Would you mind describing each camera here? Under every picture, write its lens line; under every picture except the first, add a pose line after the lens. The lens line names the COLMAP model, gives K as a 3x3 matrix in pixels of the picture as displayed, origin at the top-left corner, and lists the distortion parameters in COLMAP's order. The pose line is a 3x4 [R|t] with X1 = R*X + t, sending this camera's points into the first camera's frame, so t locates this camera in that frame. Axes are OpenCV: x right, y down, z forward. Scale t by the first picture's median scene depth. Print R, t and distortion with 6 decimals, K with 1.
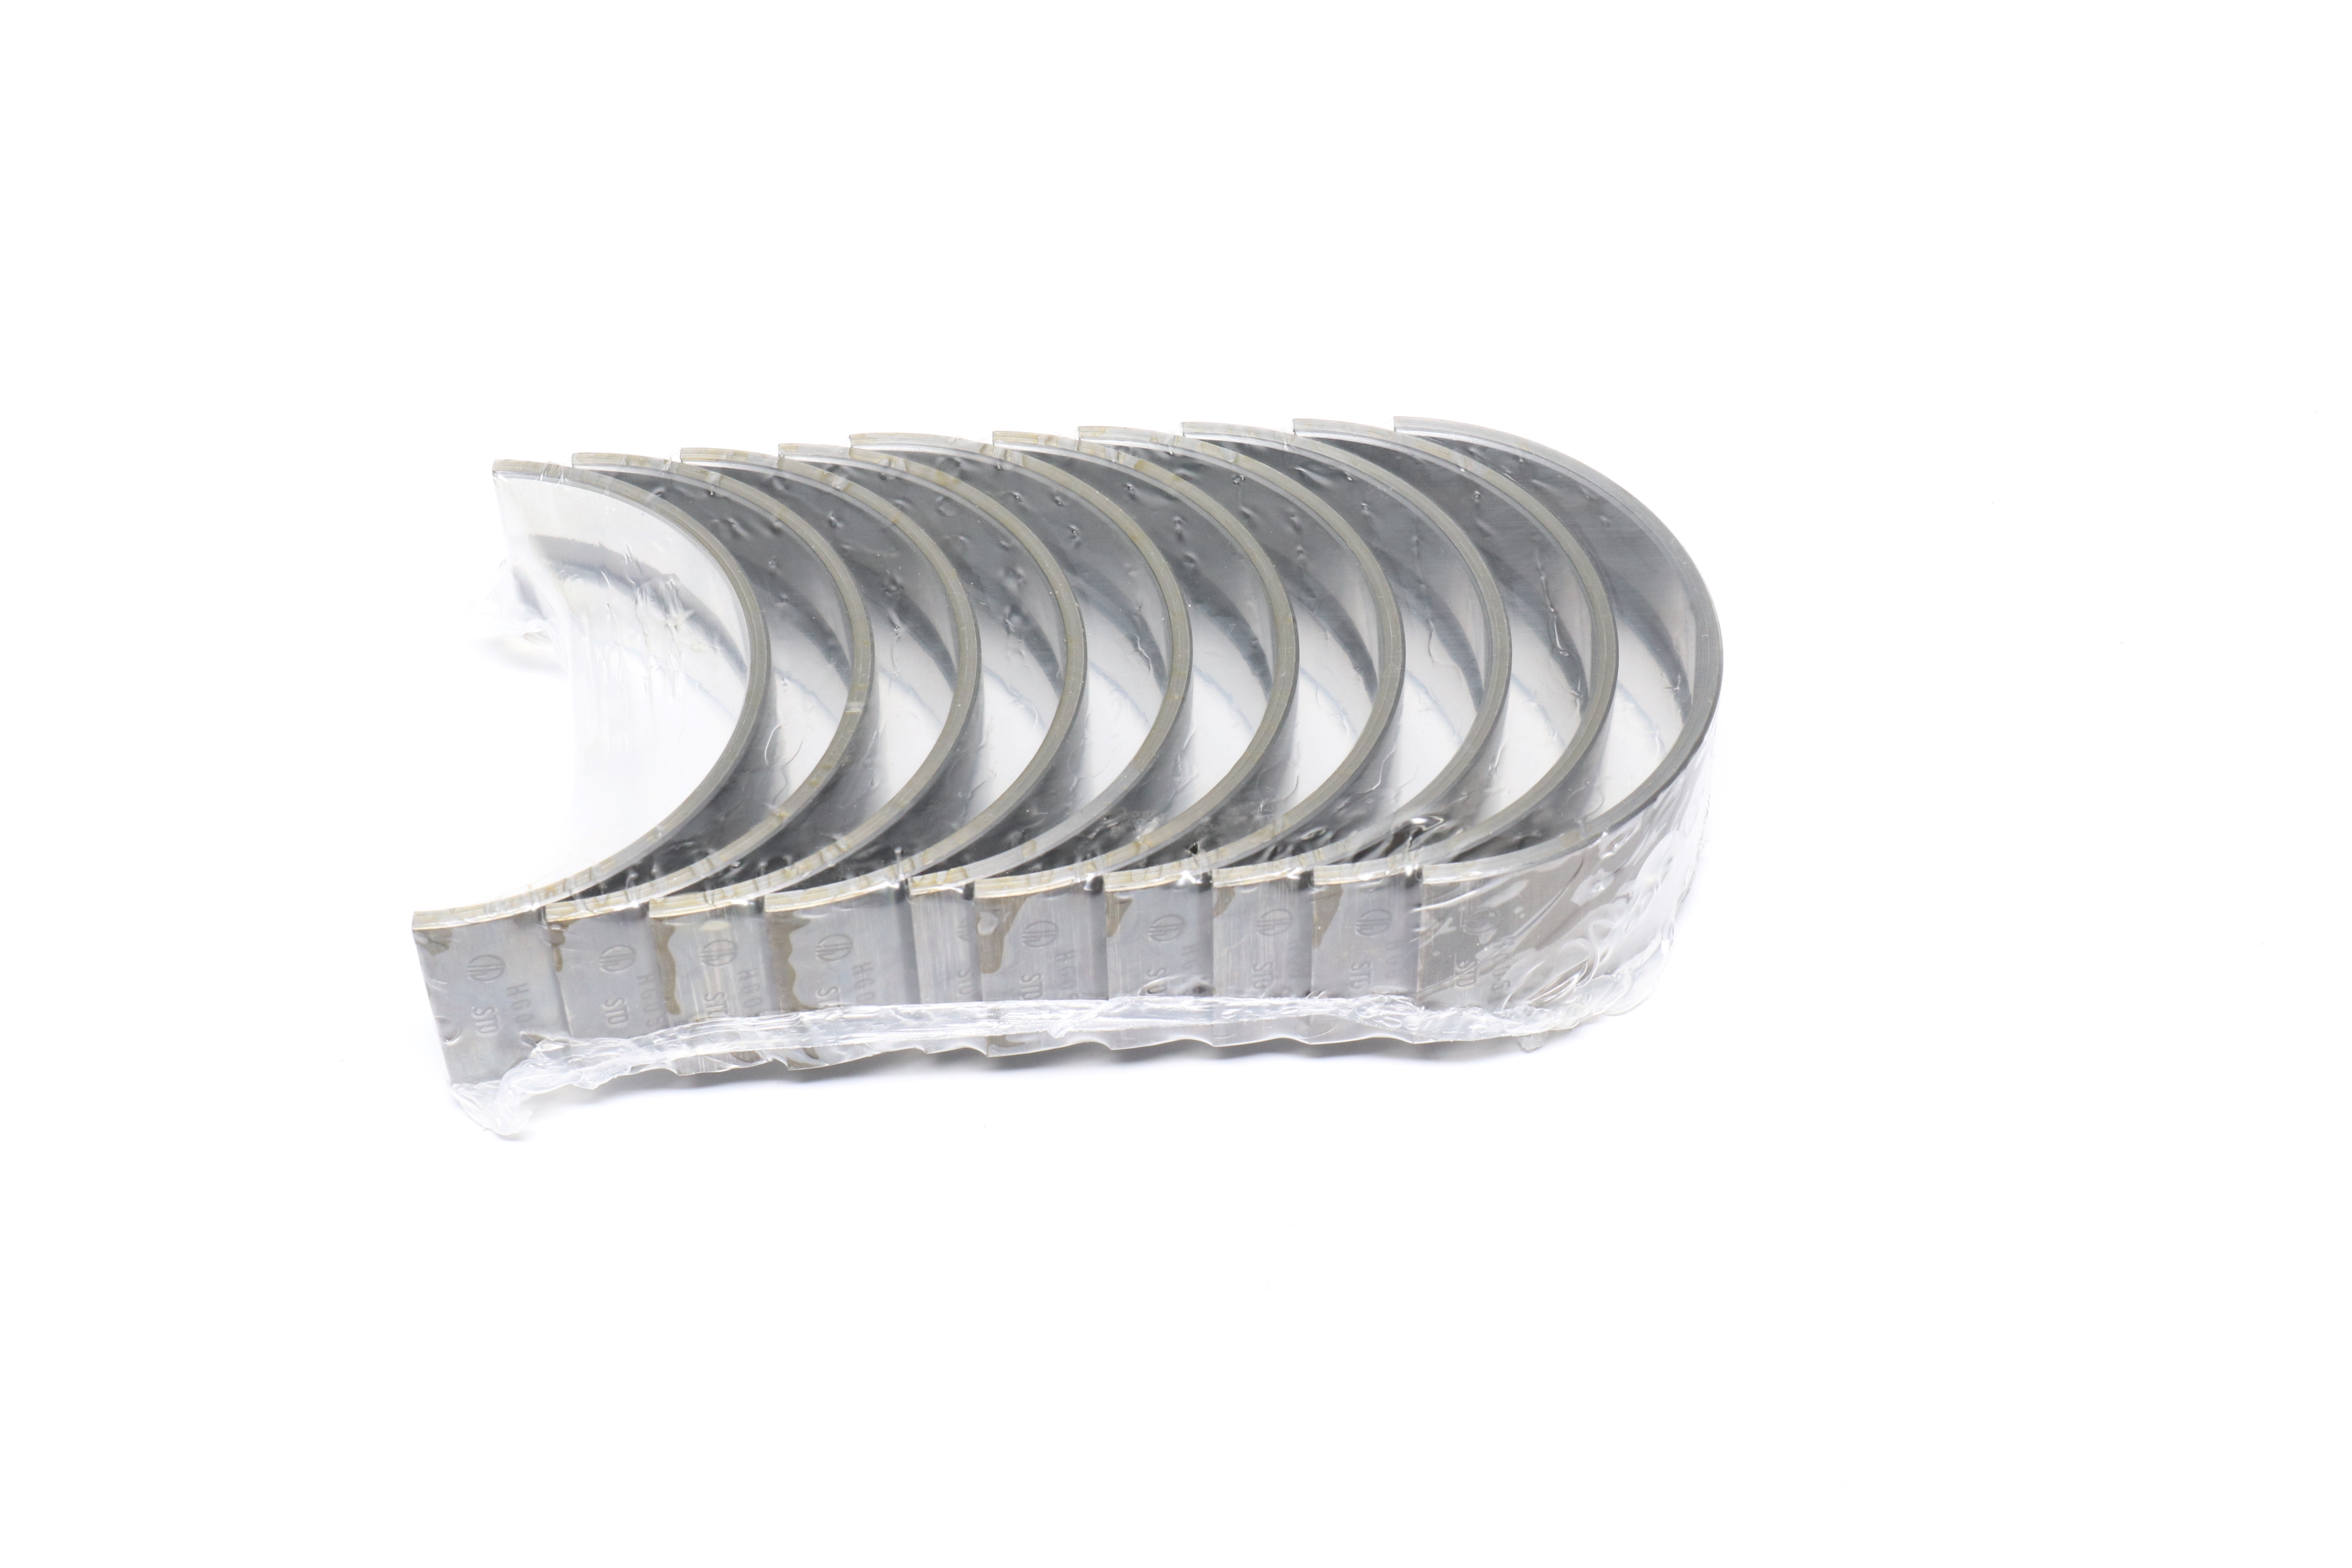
lens RADIAL K [[4485.9, 0, 1175.5], [0, 4485.9, 786.2], [0, 0, 1]] dist [-0.035532, 0.000000]
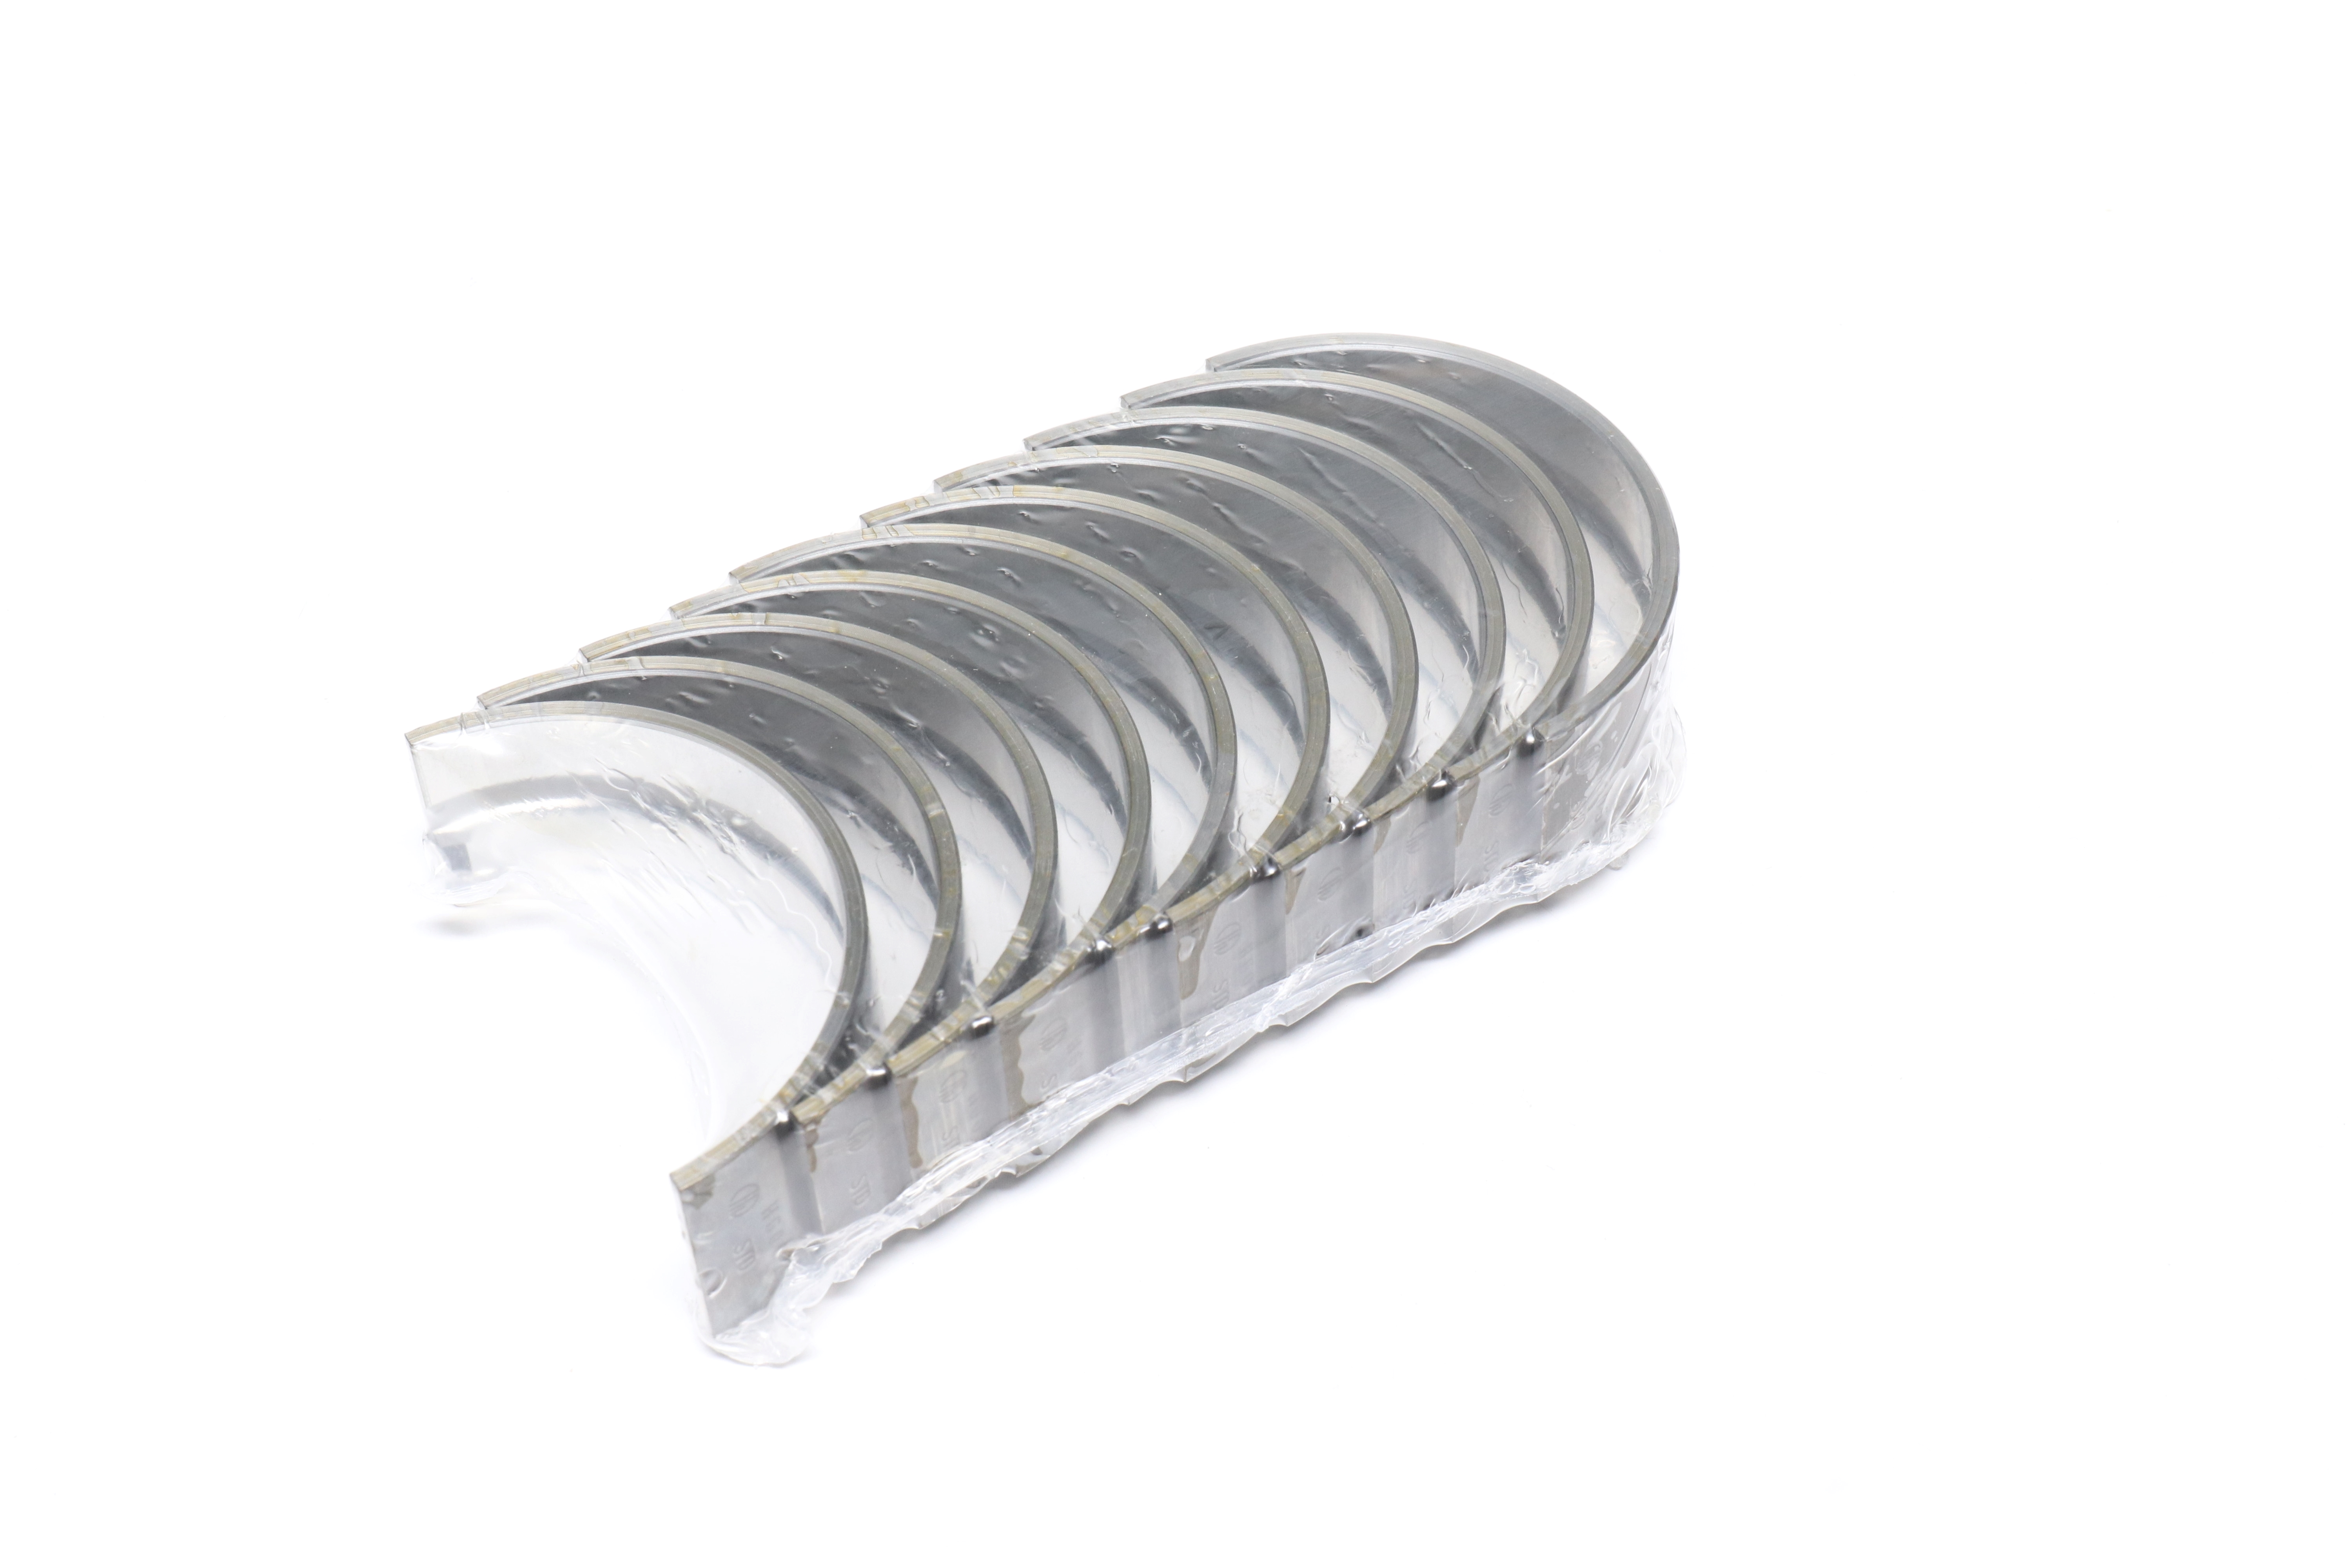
lens RADIAL K [[4485.9, 0, 1175.5], [0, 4485.9, 781.8], [0, 0, 1]] dist [-0.035532, 0.000000]
pose [[0.849424, -0.379526, 0.366659, -0.388329], [0.380560, 0.921900, 0.072624, -0.075259], [-0.365585, 0.077847, 0.927517, 0.073459]]
